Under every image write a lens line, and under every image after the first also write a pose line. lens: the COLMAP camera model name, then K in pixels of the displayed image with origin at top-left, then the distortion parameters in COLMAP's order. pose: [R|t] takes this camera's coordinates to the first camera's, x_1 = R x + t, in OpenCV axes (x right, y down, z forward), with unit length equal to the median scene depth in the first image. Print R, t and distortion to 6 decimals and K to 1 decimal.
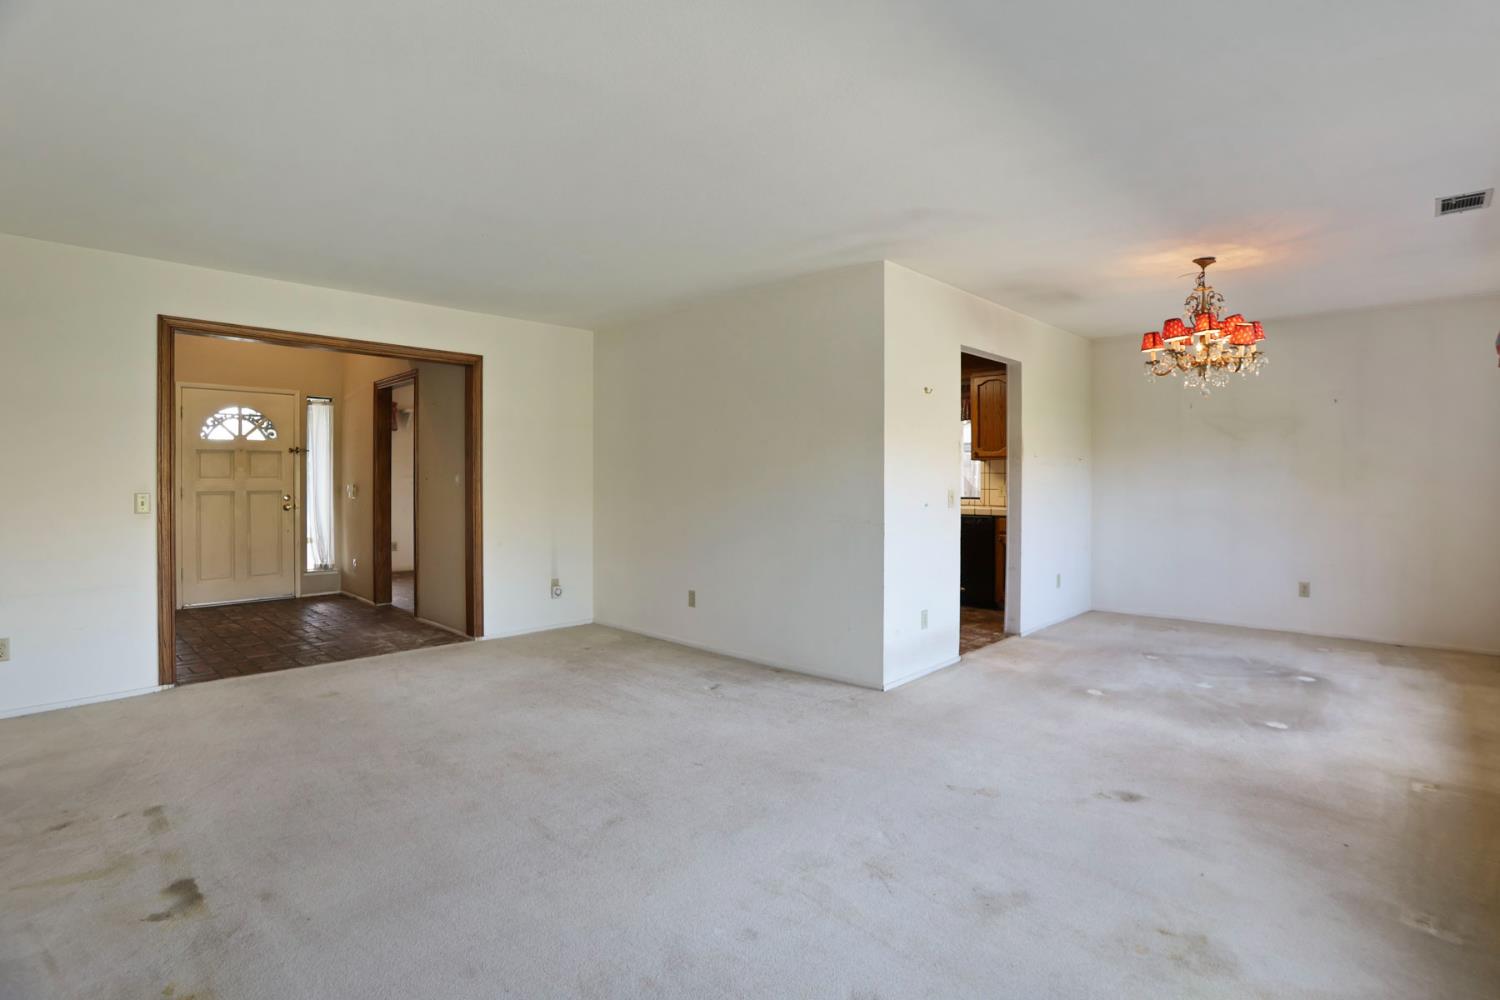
lens RADIAL K [[732.6, 0, 751.0], [0, 732.6, 488.3], [0, 0, 1]] dist [-0.057286, 0.020775]
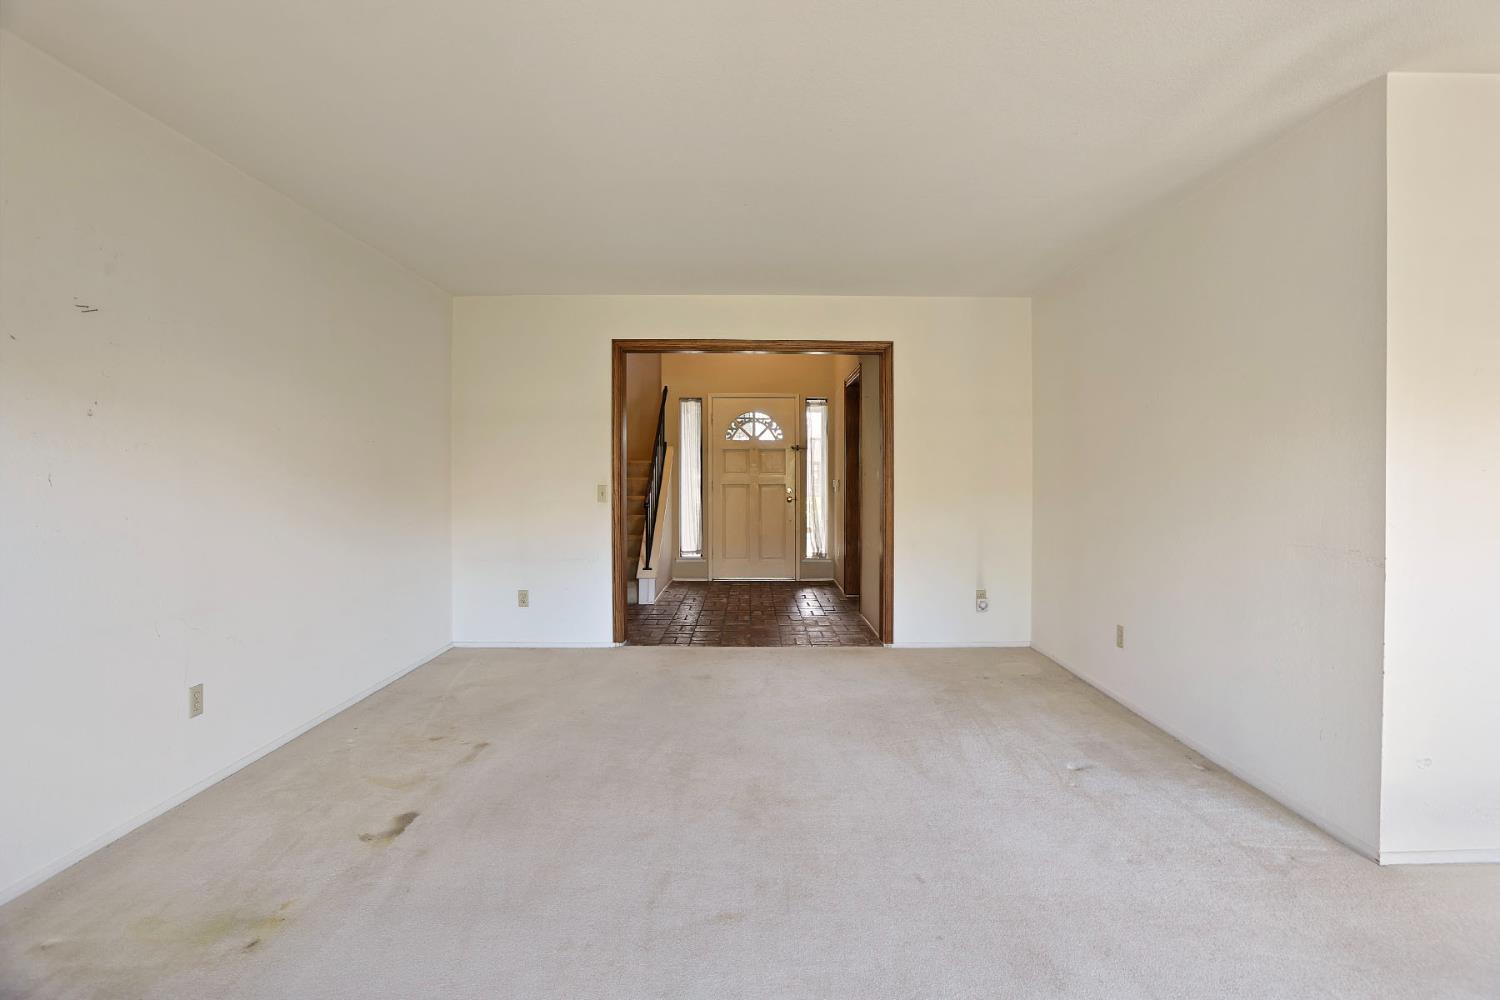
lens RADIAL K [[732.6, 0, 749.1], [0, 732.6, 477.9], [0, 0, 1]] dist [-0.057286, 0.020775]
pose [[0.698054, 0.004992, -0.716028, 0.152316], [-0.010518, 0.999939, -0.003283, -0.002341], [0.715968, 0.009823, 0.698064, 0.192446]]
